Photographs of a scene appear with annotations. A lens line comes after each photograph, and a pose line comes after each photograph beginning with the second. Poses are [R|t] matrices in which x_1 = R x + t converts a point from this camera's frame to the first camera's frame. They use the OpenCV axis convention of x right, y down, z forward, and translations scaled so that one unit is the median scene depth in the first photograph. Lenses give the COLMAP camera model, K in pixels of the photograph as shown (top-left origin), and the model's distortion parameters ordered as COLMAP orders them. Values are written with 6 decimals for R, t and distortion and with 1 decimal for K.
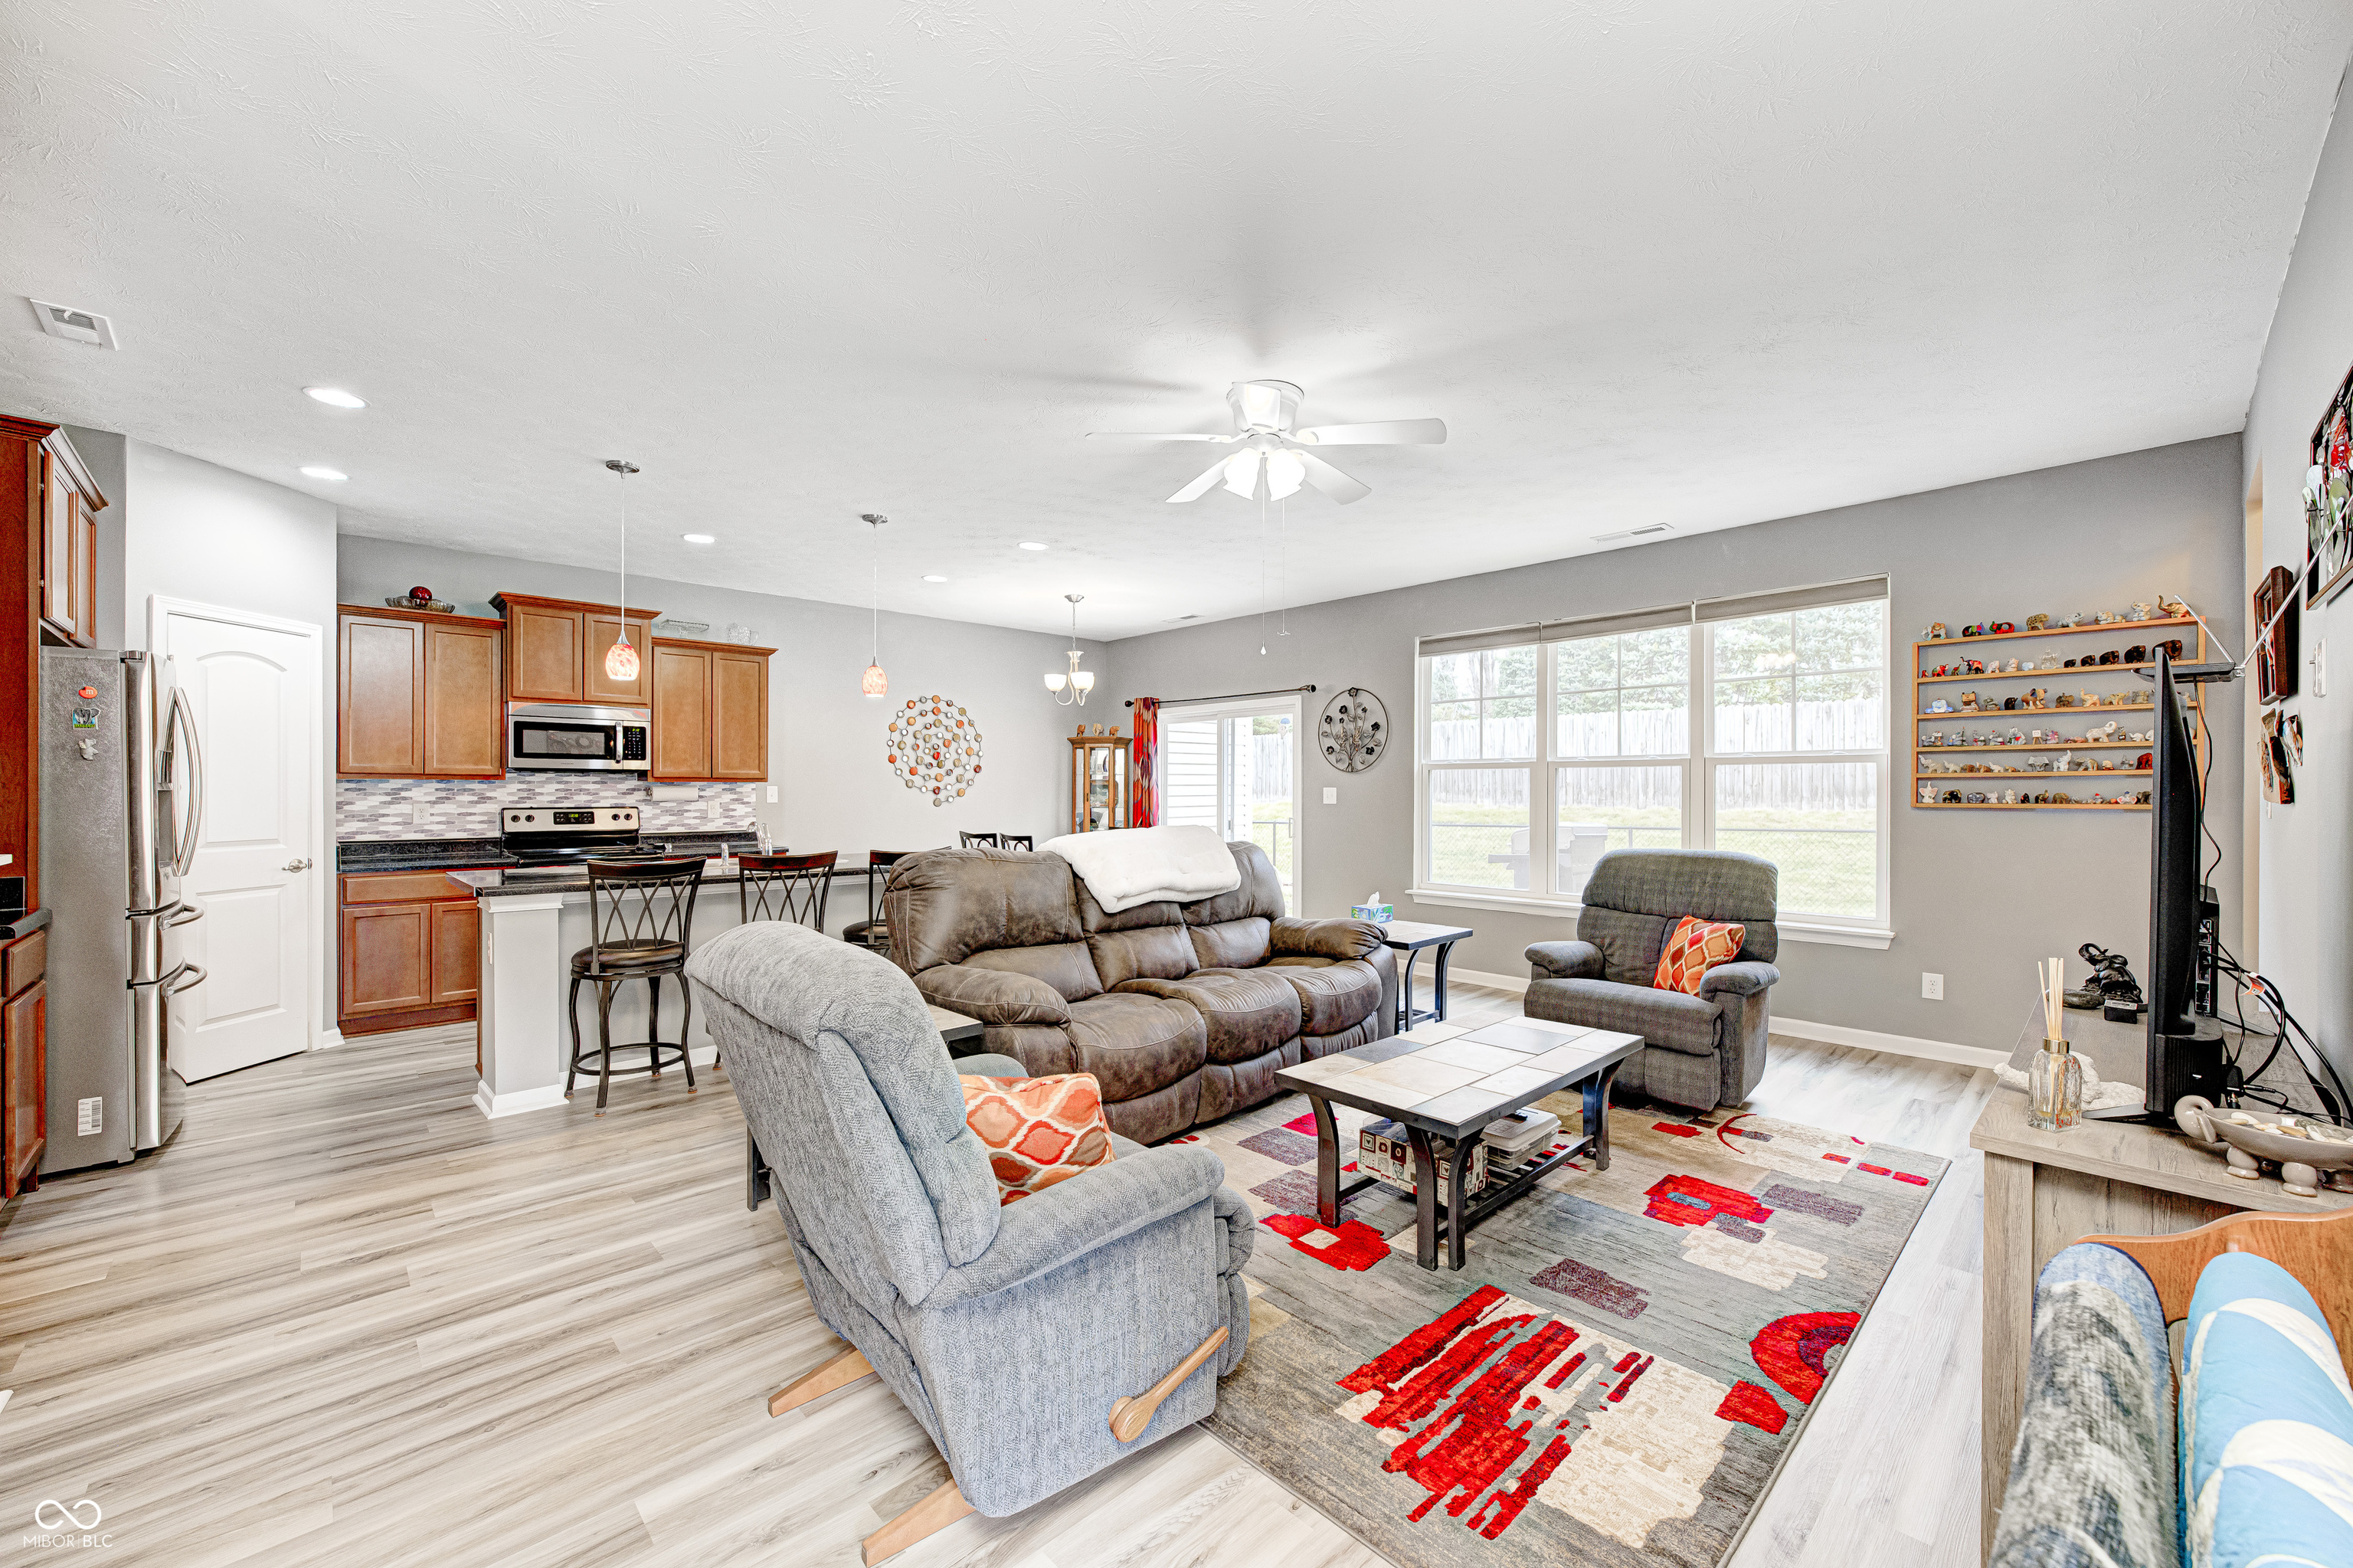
lens RADIAL K [[923.2, 0, 1178.1], [0, 923.2, 791.4], [0, 0, 1]] dist [-0.002251, 0.000467]
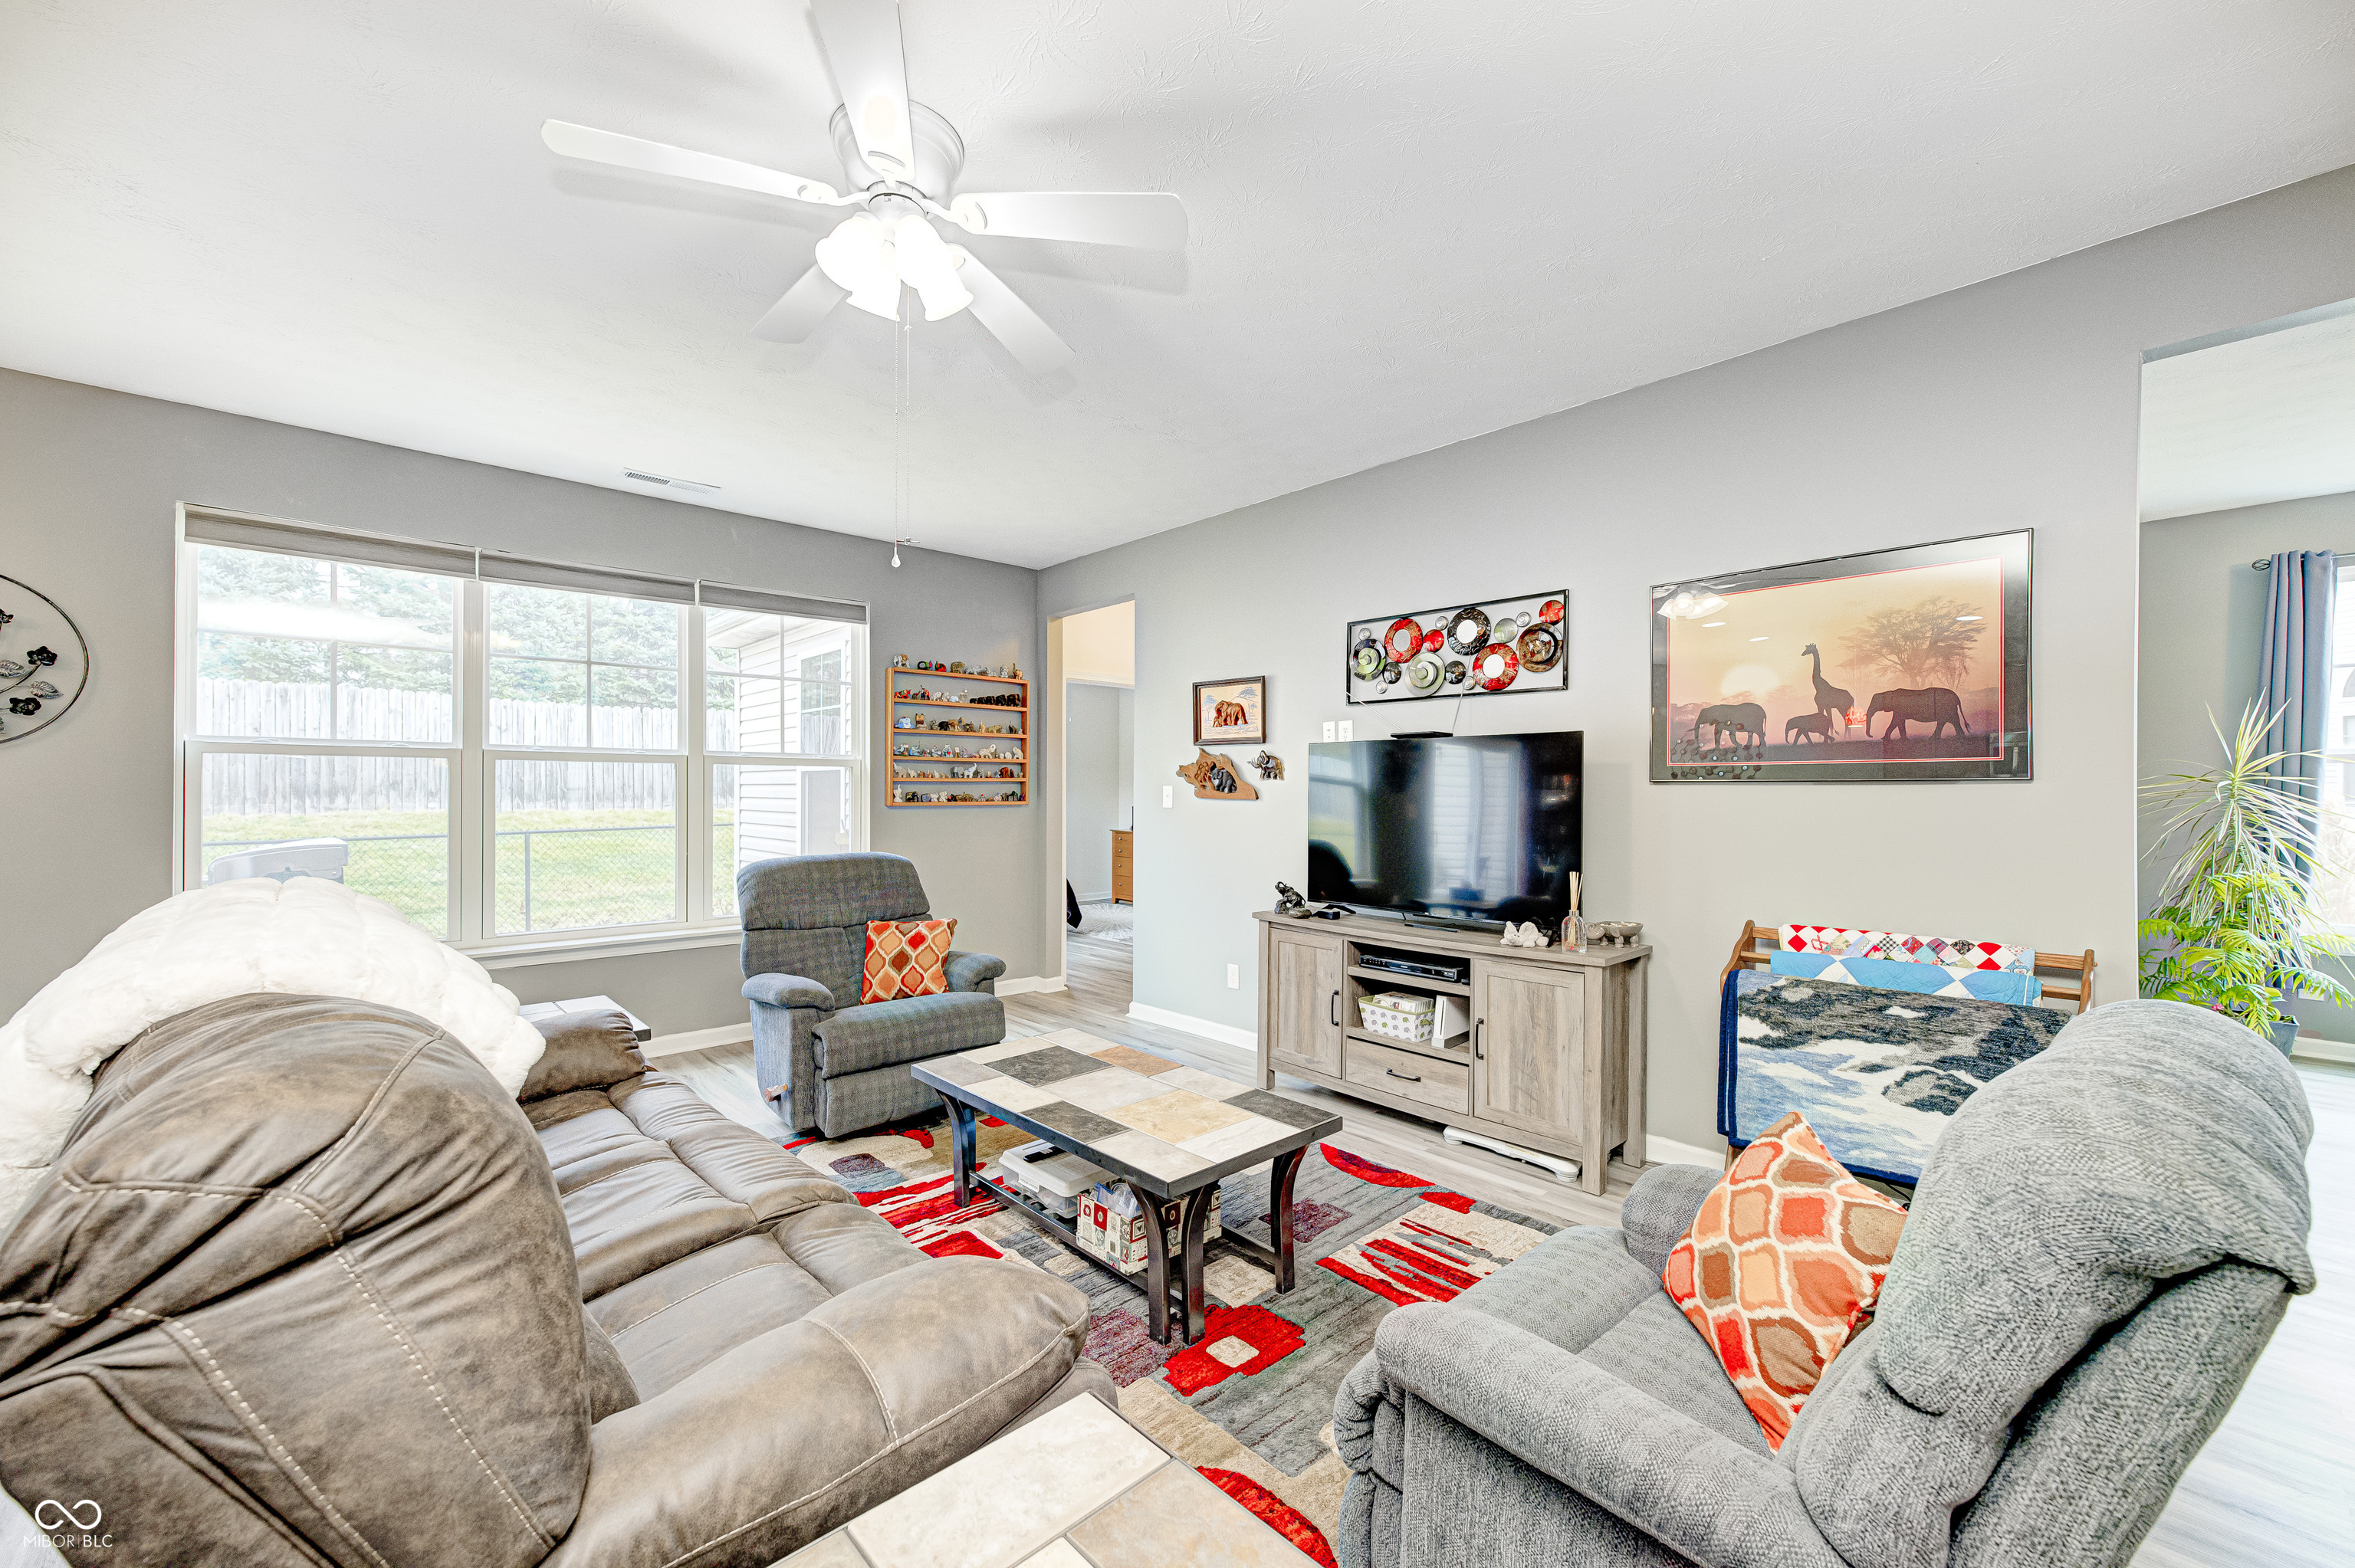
lens RADIAL K [[923.8, 0, 1179.1], [0, 923.8, 791.4], [0, 0, 1]] dist [-0.002251, 0.000467]
pose [[0.011196, 0.000335, 0.999937, -0.290300], [-0.000574, 1.000000, -0.000329, -0.000955], [-0.999937, -0.000570, 0.011196, 0.462769]]
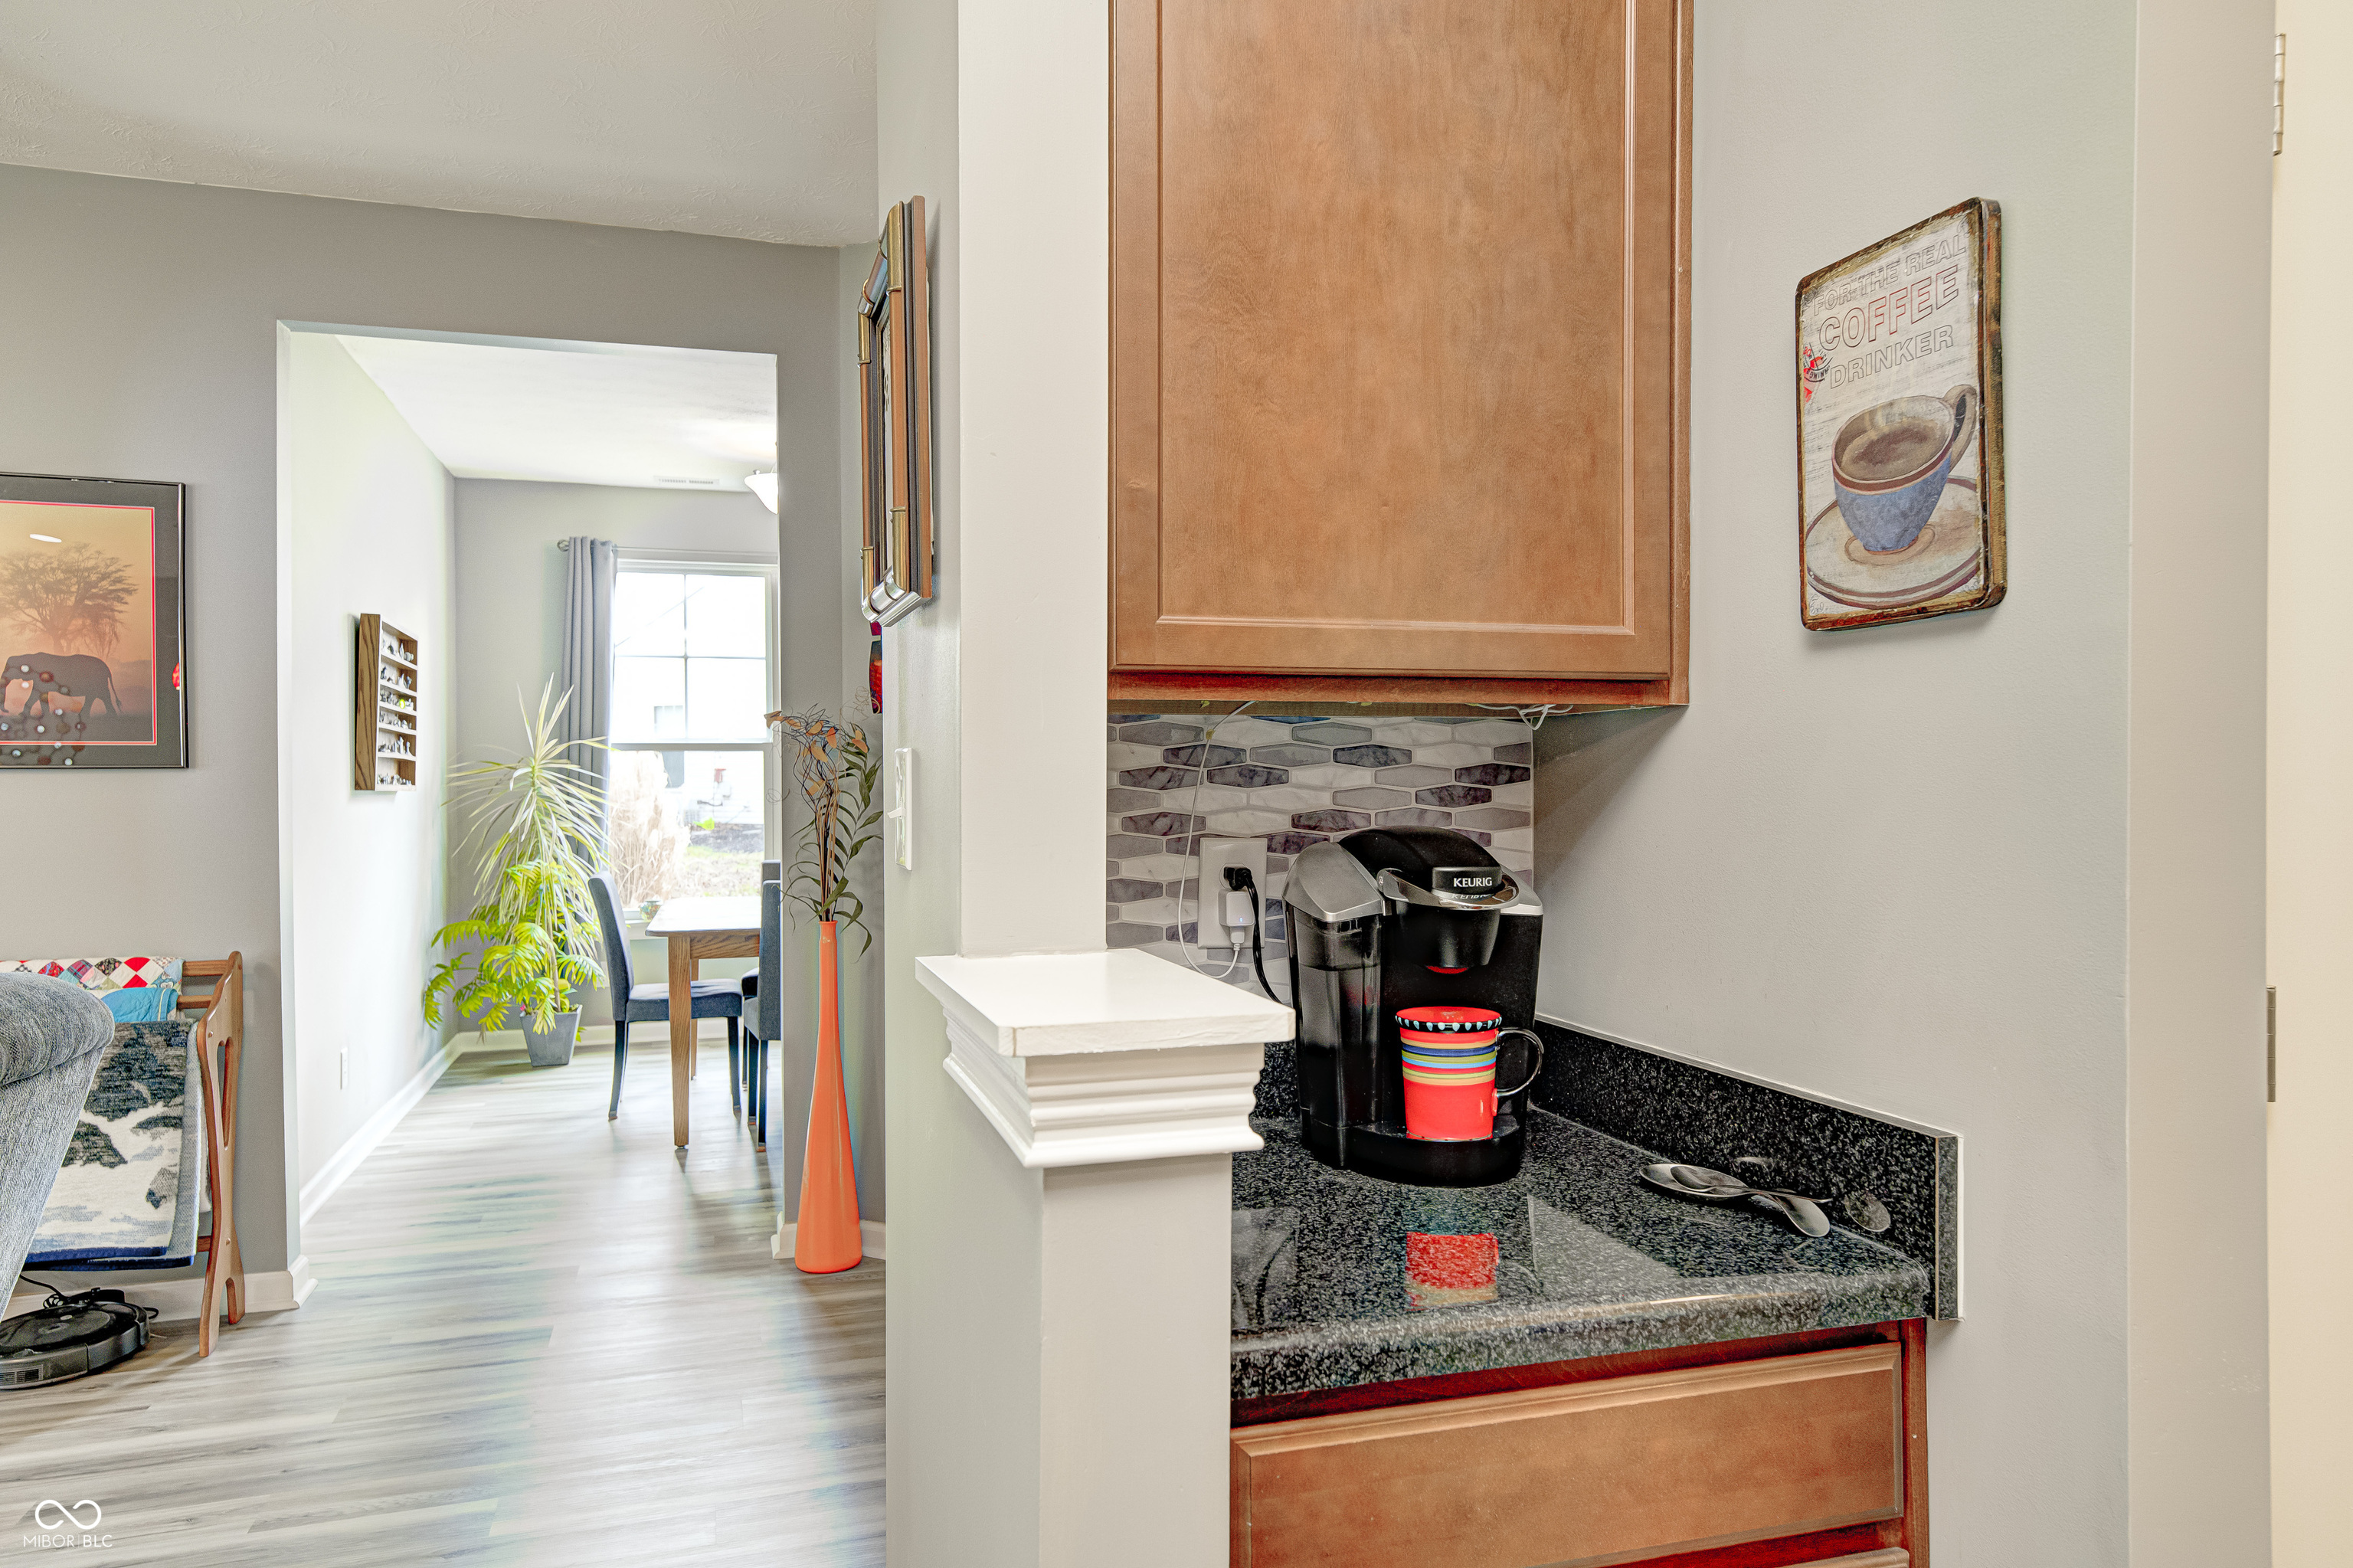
lens RADIAL K [[1520.5, 0, 1170.2], [0, 1520.5, 788.7], [0, 0, 1]] dist [0.028288, -0.000763]
pose [[-0.896136, 0.000346, 0.443780, -0.499676], [0.004237, 0.999961, 0.007776, -0.001368], [-0.443760, 0.008848, -0.896102, 0.458851]]
